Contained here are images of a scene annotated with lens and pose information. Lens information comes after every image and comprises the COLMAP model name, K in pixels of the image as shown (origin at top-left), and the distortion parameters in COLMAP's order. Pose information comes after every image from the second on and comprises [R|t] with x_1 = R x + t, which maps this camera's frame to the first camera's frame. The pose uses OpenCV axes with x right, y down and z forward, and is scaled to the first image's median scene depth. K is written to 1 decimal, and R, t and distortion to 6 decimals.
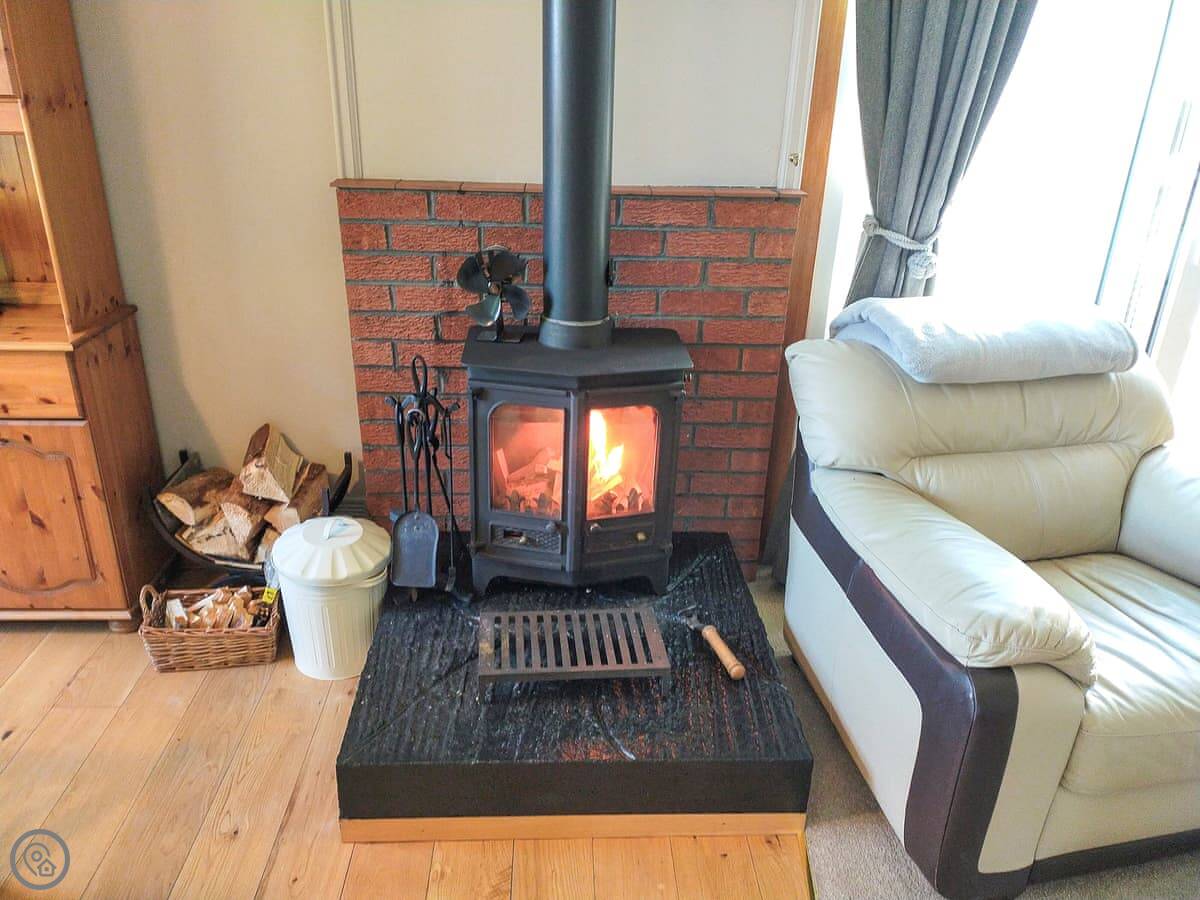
lens RADIAL K [[879.7, 0, 600.0], [0, 879.7, 450.0], [0, 0, 1]] dist [0.008688, -0.001641]
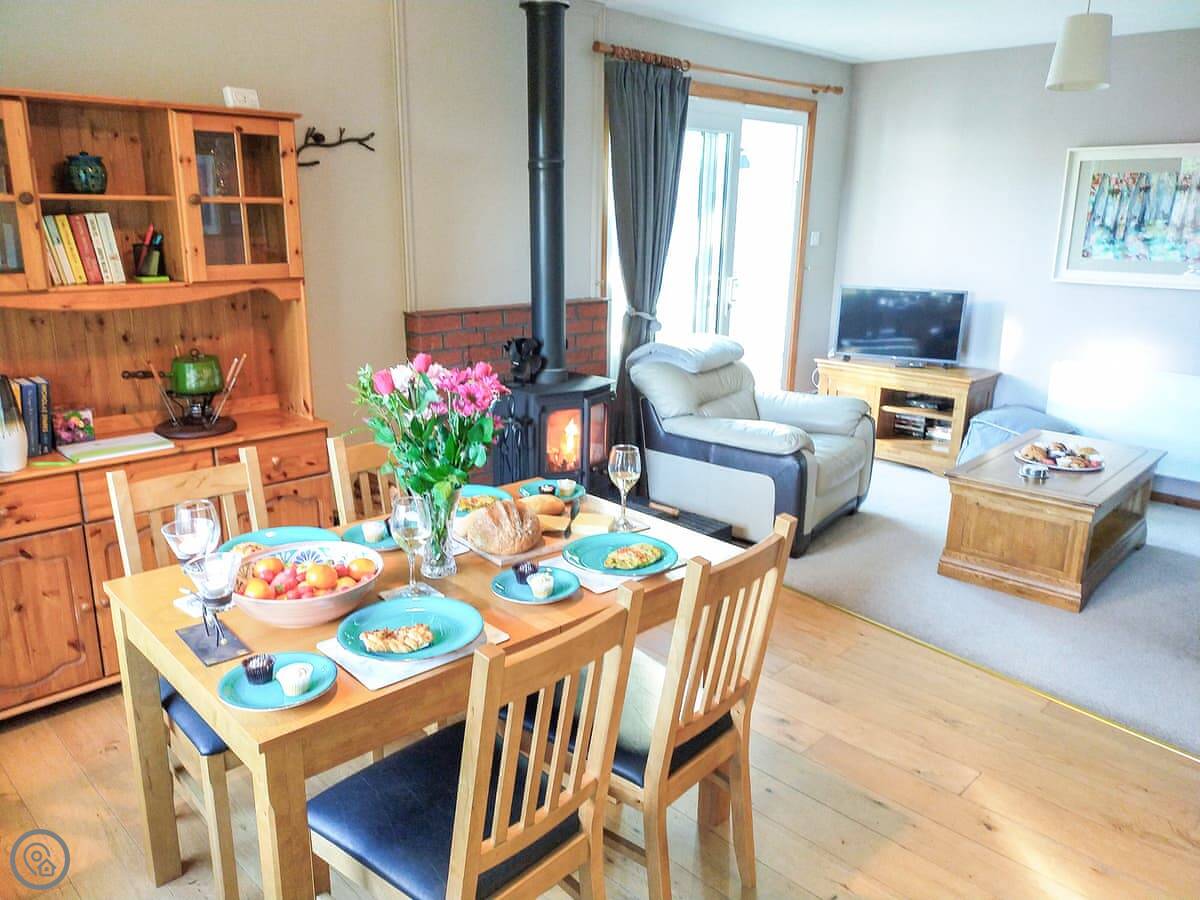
lens RADIAL K [[848.8, 0, 600.0], [0, 848.8, 450.0], [0, 0, 1]] dist [-0.003507, -0.003682]
pose [[0.739513, -0.194310, 0.644488, -1.118054], [0.276704, 0.960550, -0.027900, 0.096568], [-0.613641, 0.198965, 0.764106, -0.425017]]
